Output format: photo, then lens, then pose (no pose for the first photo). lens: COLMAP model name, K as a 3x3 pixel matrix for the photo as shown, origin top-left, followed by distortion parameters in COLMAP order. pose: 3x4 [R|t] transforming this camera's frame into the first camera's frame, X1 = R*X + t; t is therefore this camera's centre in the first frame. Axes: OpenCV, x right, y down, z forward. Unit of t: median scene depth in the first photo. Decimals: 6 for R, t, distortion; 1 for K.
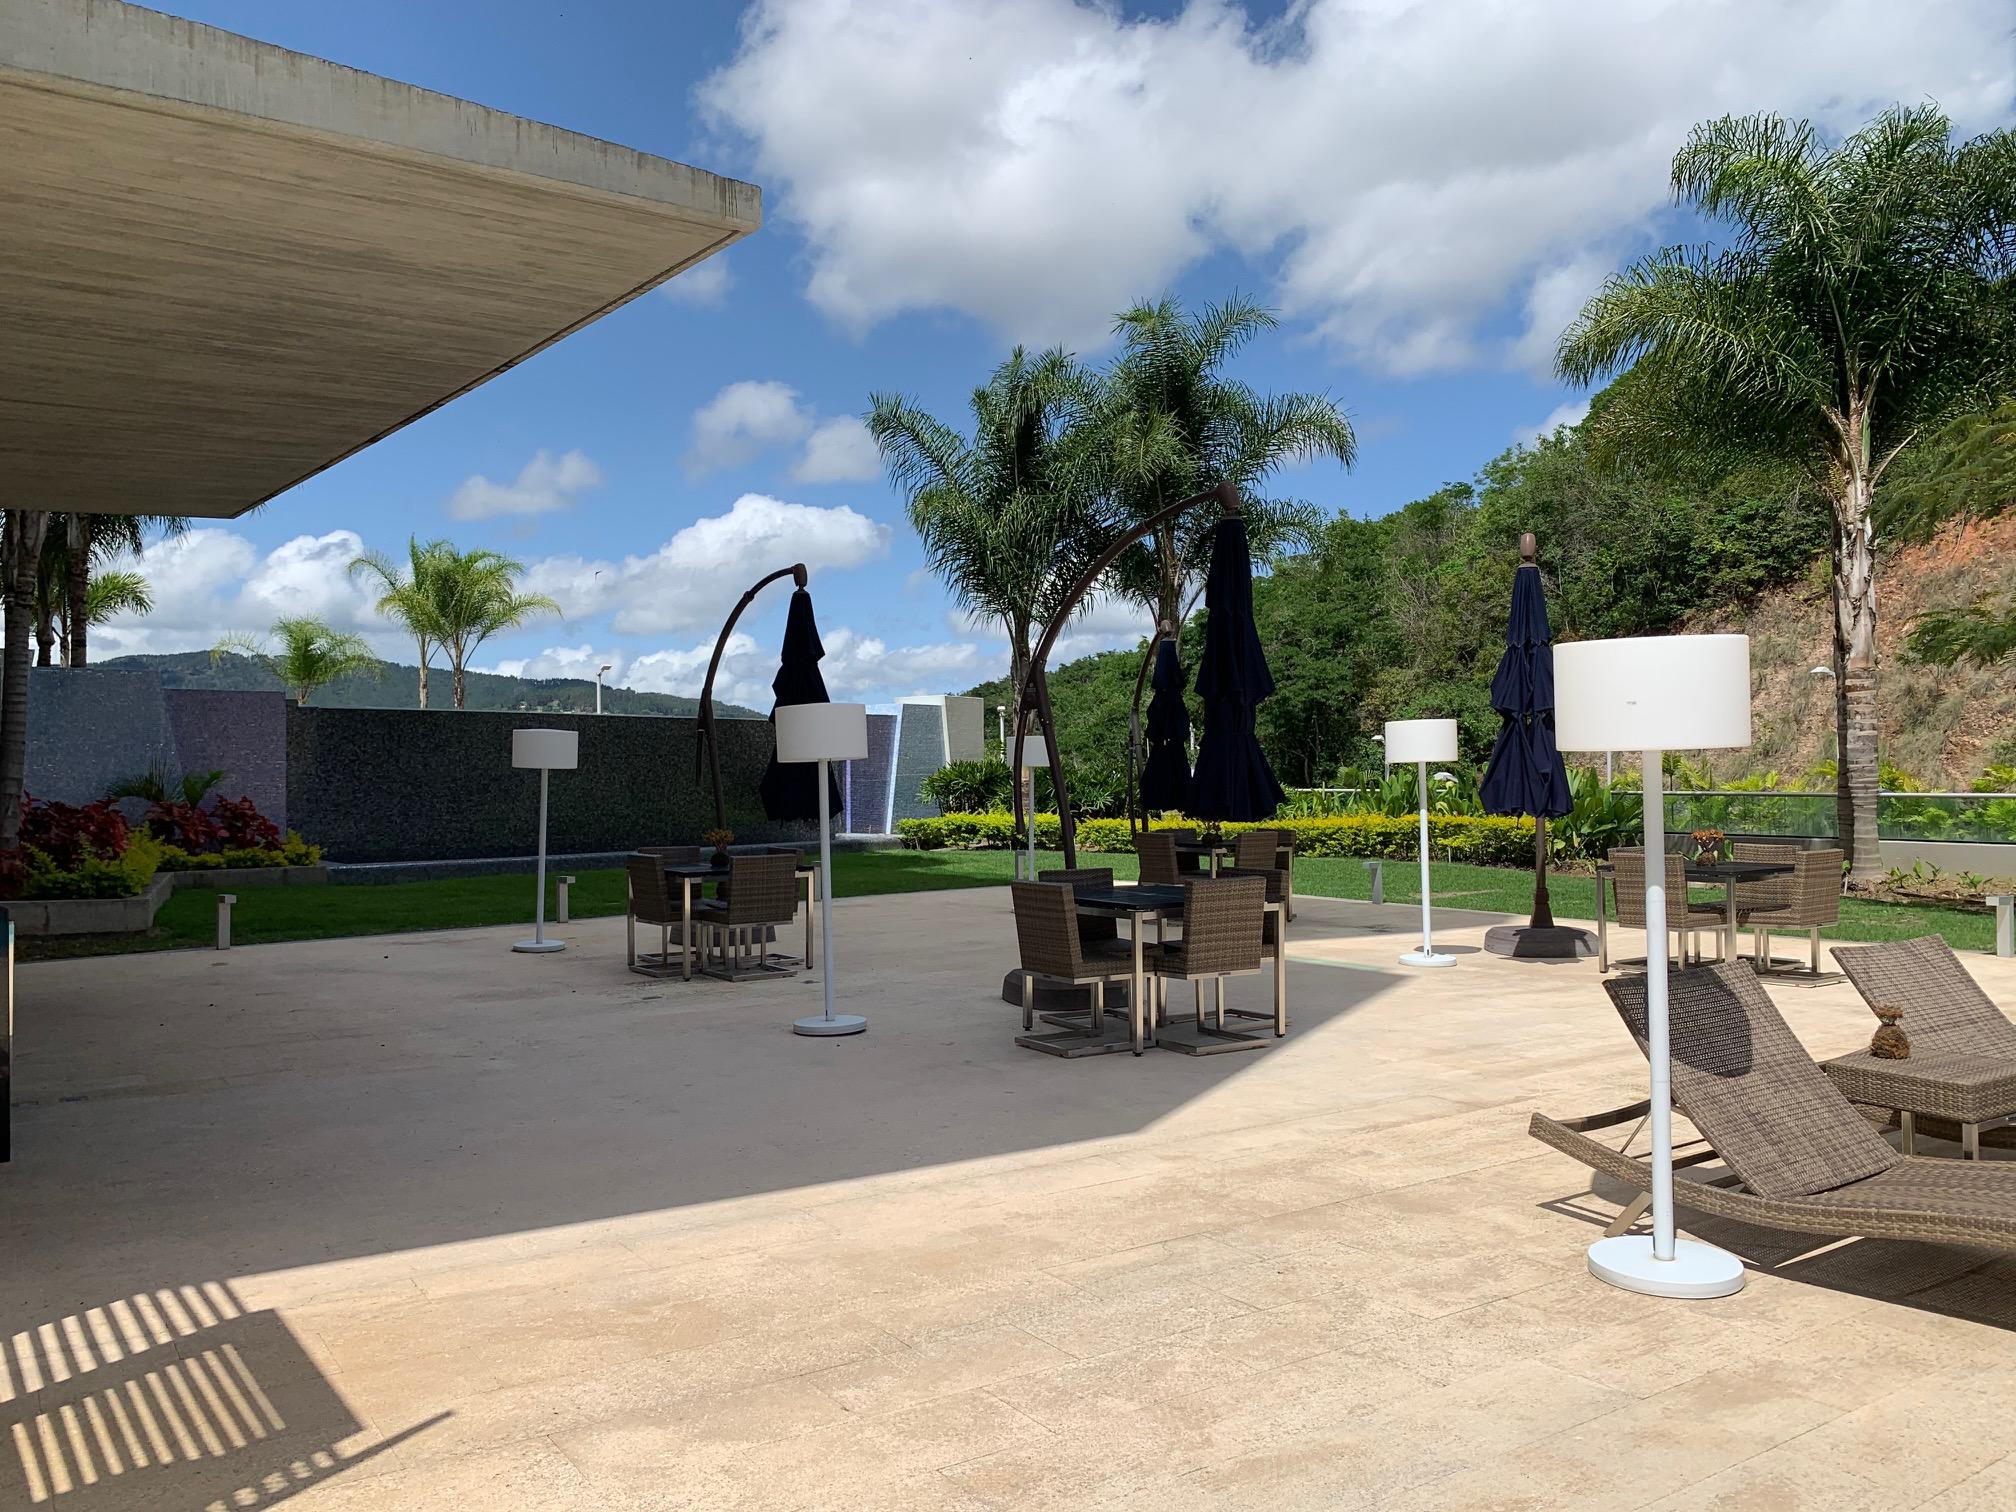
lens RADIAL K [[1533.6, 0, 1003.7], [0, 1533.6, 756.6], [0, 0, 1]] dist [0.044985, -0.059644]
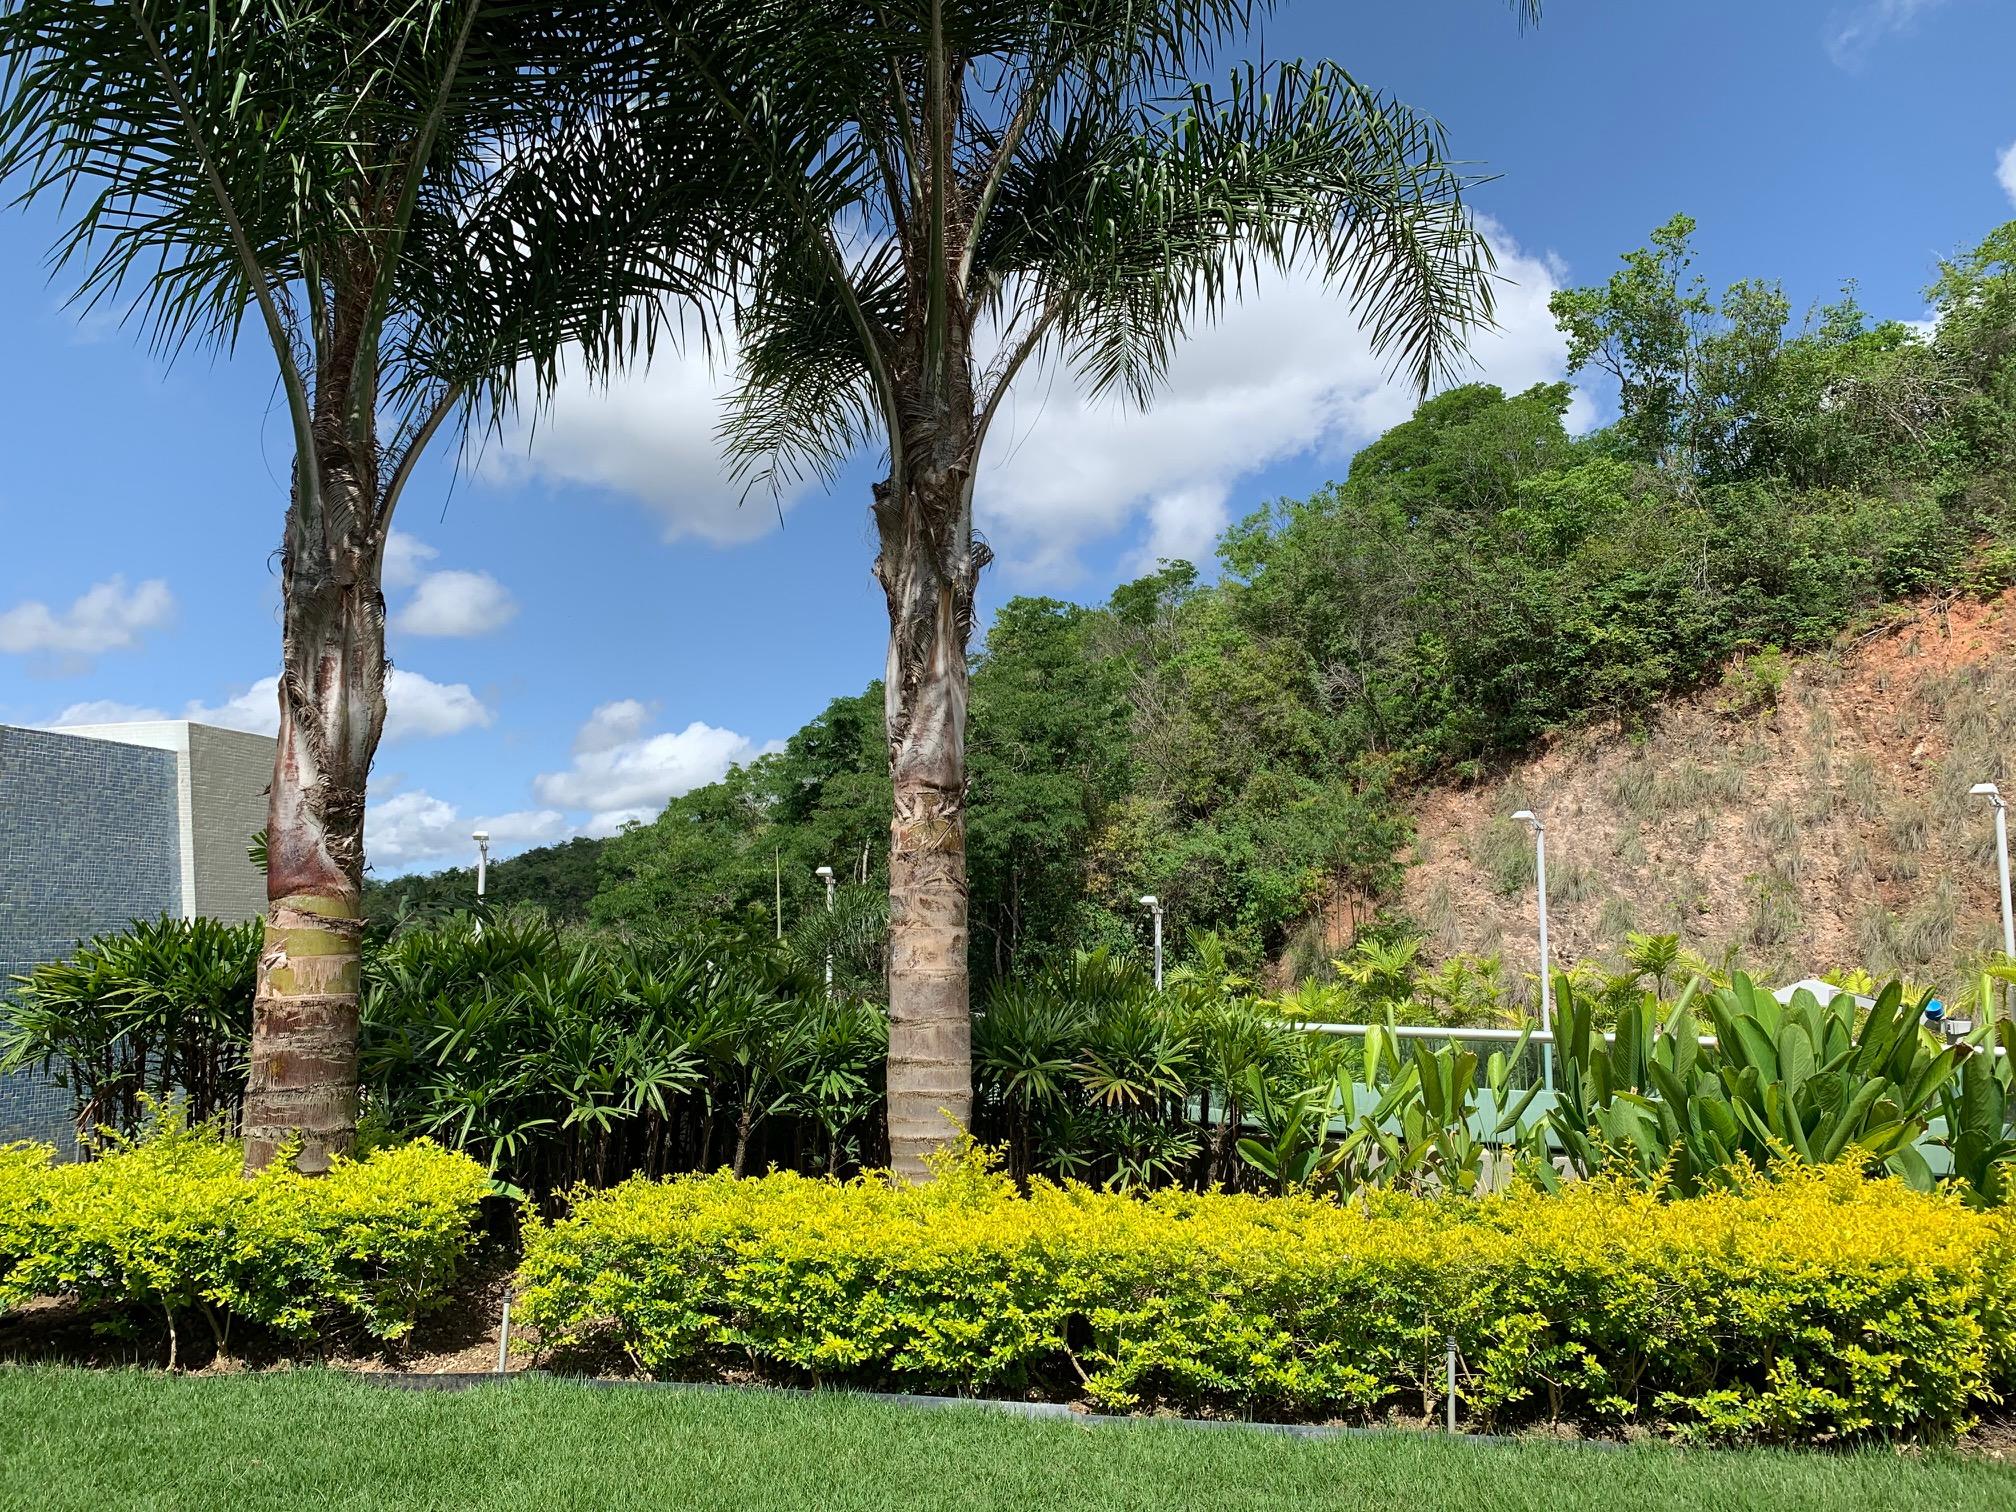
lens RADIAL K [[1533.6, 0, 1009.7], [0, 1533.6, 753.1], [0, 0, 1]] dist [0.044985, -0.059644]
pose [[0.960505, 0.048392, 0.274022, 0.027669], [-0.015702, 0.992619, -0.120257, 0.002765], [-0.277819, 0.111205, 0.954175, 0.427064]]
